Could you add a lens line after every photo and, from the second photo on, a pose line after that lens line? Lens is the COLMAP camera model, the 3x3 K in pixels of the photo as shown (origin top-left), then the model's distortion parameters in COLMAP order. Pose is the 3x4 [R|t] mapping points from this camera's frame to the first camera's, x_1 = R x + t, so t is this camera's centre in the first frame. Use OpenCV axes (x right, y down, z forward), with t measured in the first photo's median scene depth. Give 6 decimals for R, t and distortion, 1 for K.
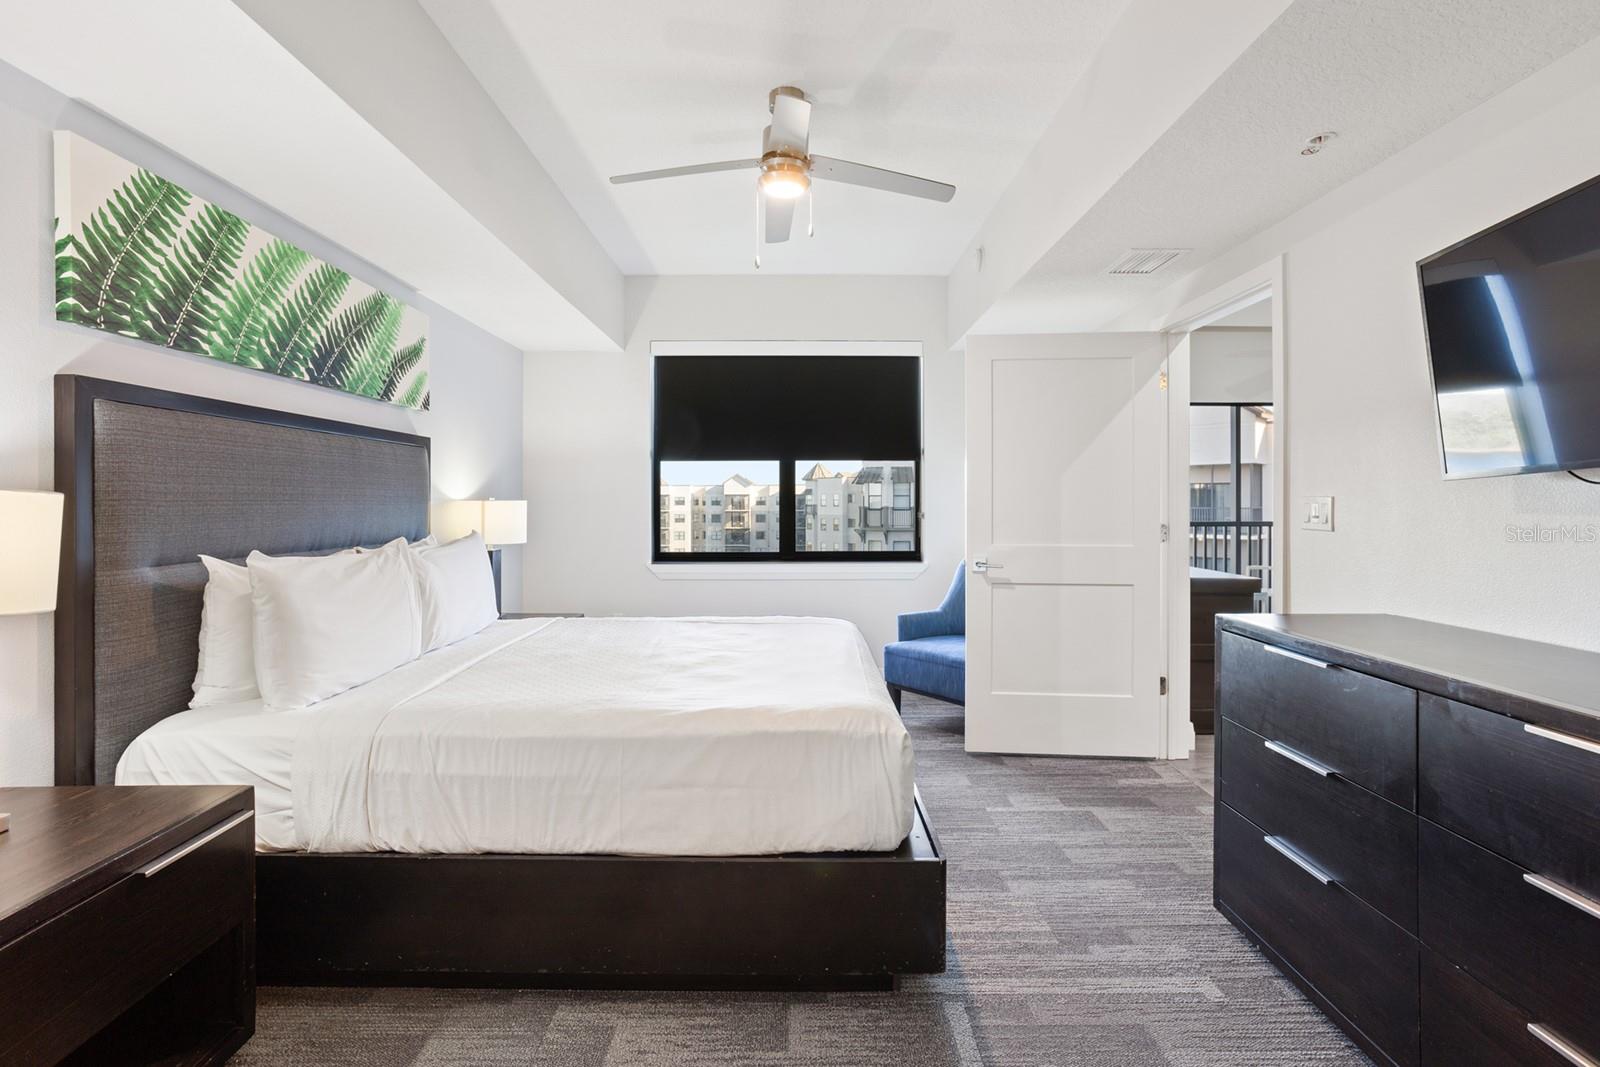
lens RADIAL K [[784.3, 0, 793.6], [0, 784.3, 505.8], [0, 0, 1]] dist [-0.000637, 0.032547]
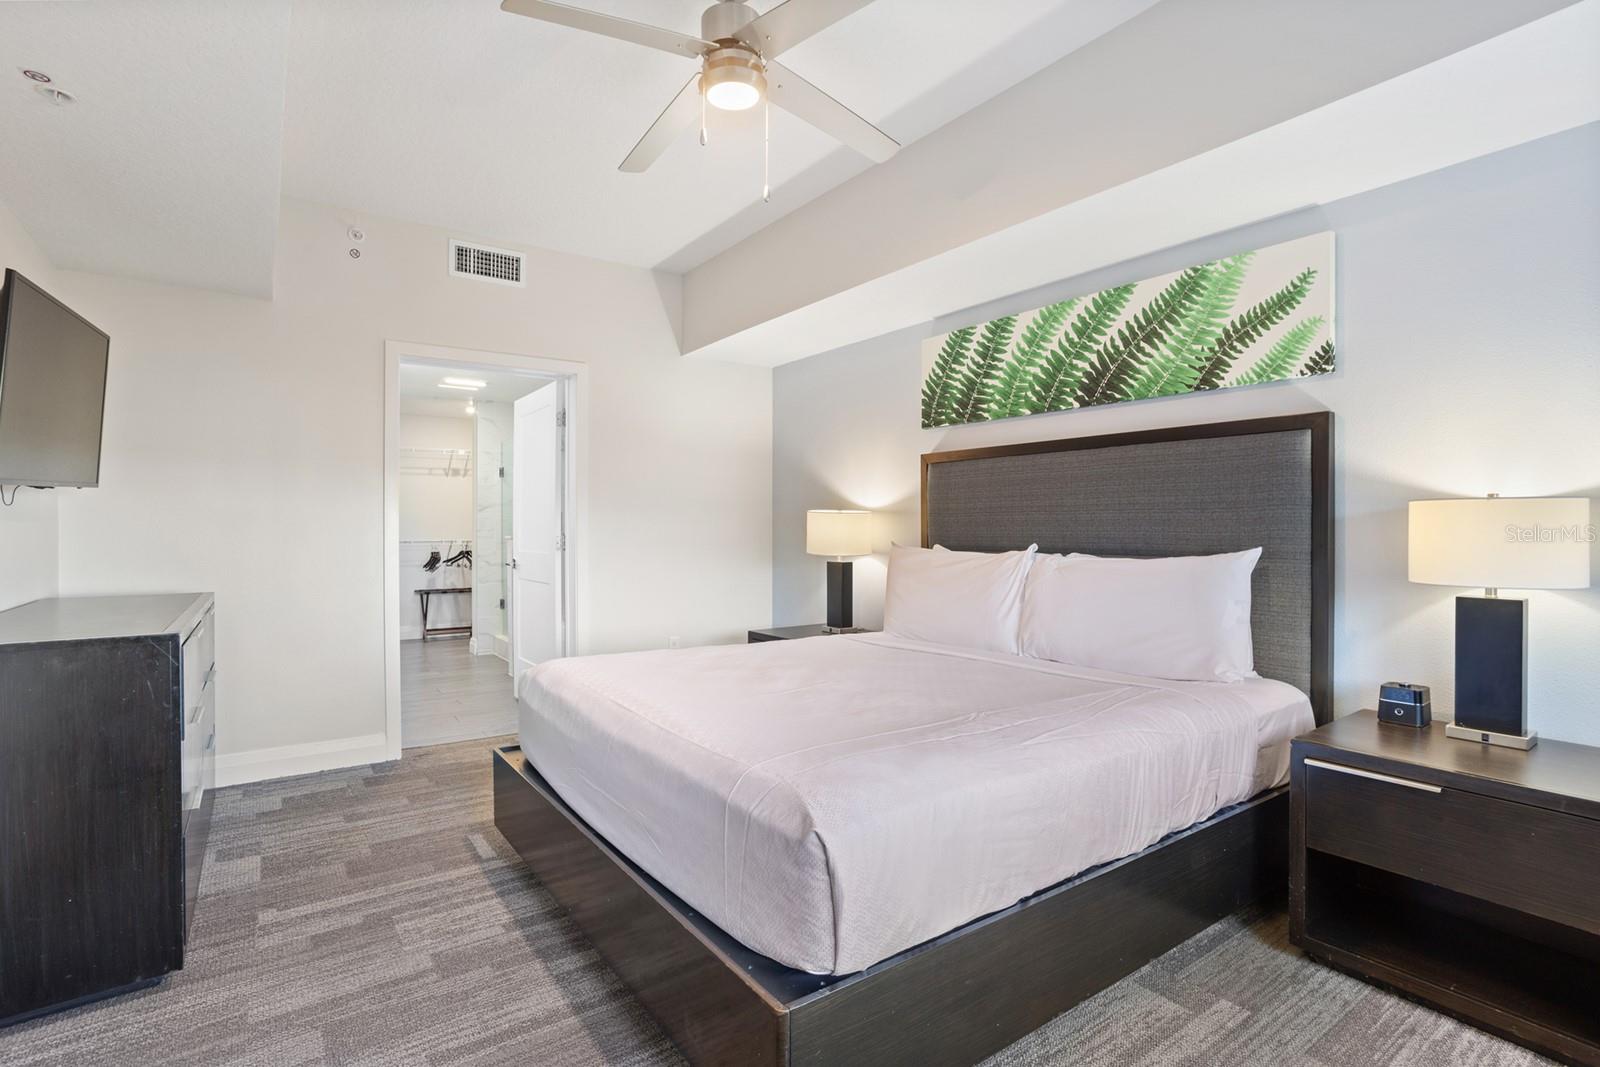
lens RADIAL K [[810.5, 0, 800.0], [0, 810.5, 533.5], [0, 0, 1]] dist [-0.019201, 0.027192]
pose [[-0.817153, 0.004235, -0.576405, 0.445296], [-0.002836, 0.999931, 0.011367, 0.016048], [0.576413, 0.010924, -0.817085, 1.916011]]
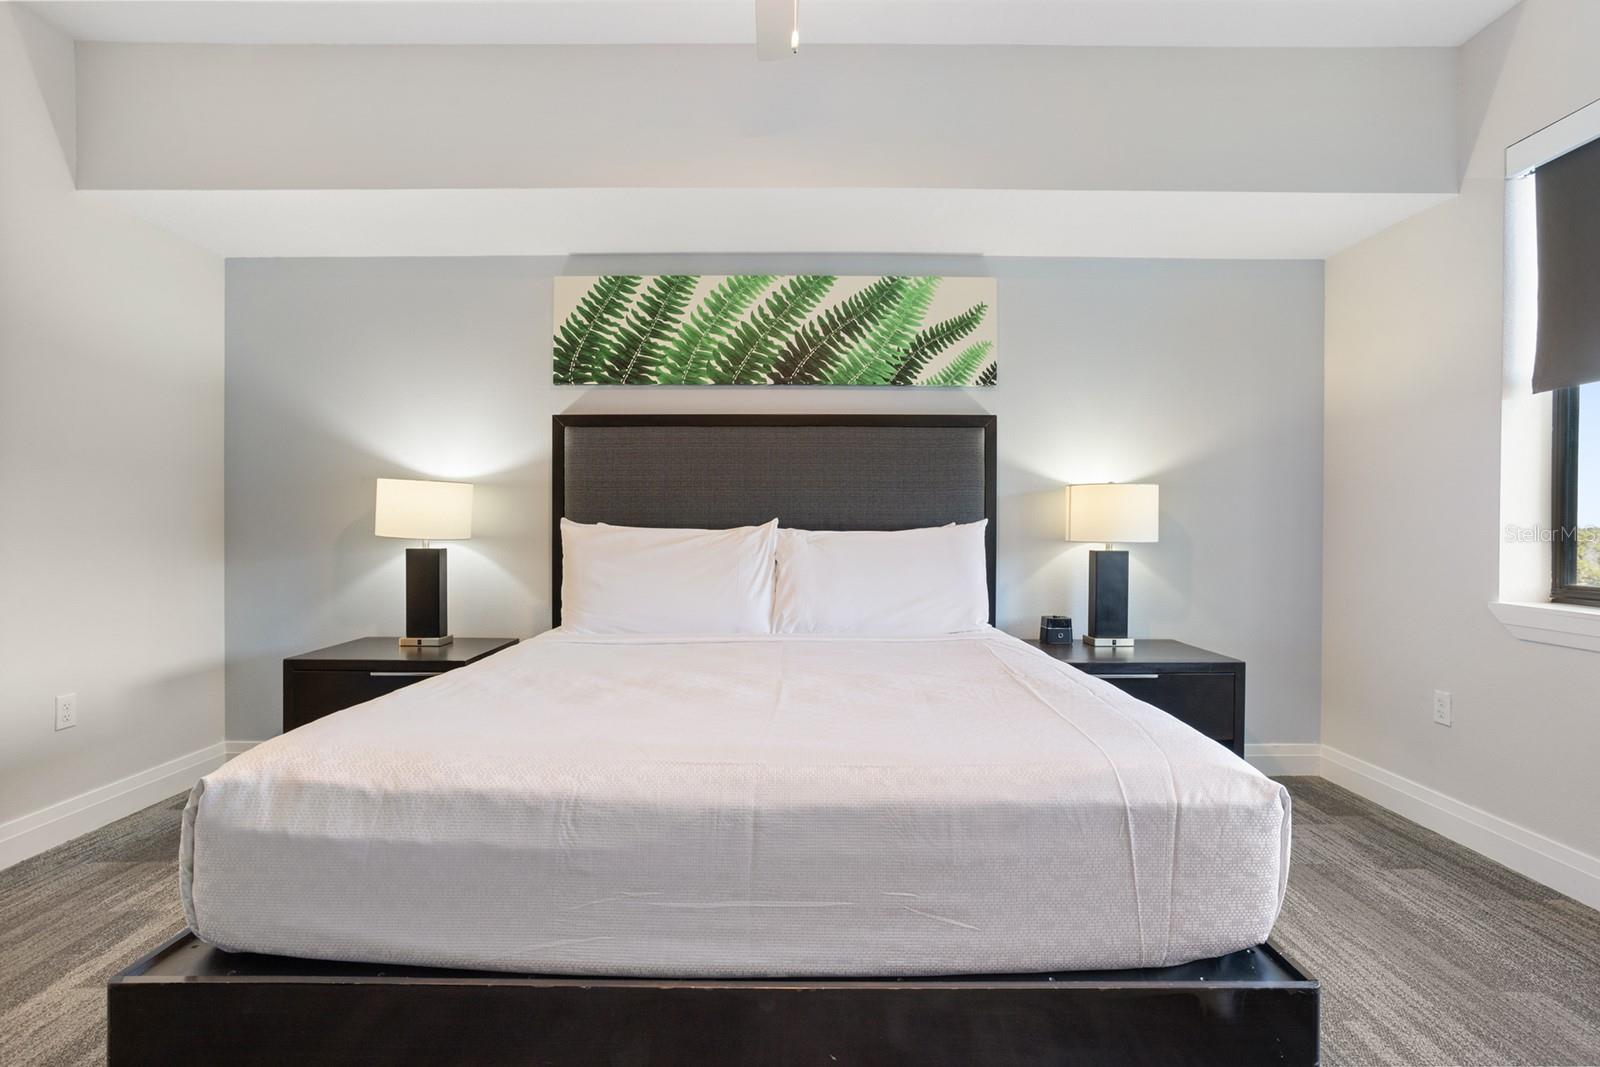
lens RADIAL K [[780.9, 0, 800.0], [0, 780.9, 533.5], [0, 0, 1]] dist [-0.045362, 0.000467]
pose [[0.003867, 0.008628, -0.999955, 0.590225], [-0.006188, 0.999944, 0.008604, 0.056664], [0.999973, 0.006155, 0.003920, 1.144524]]
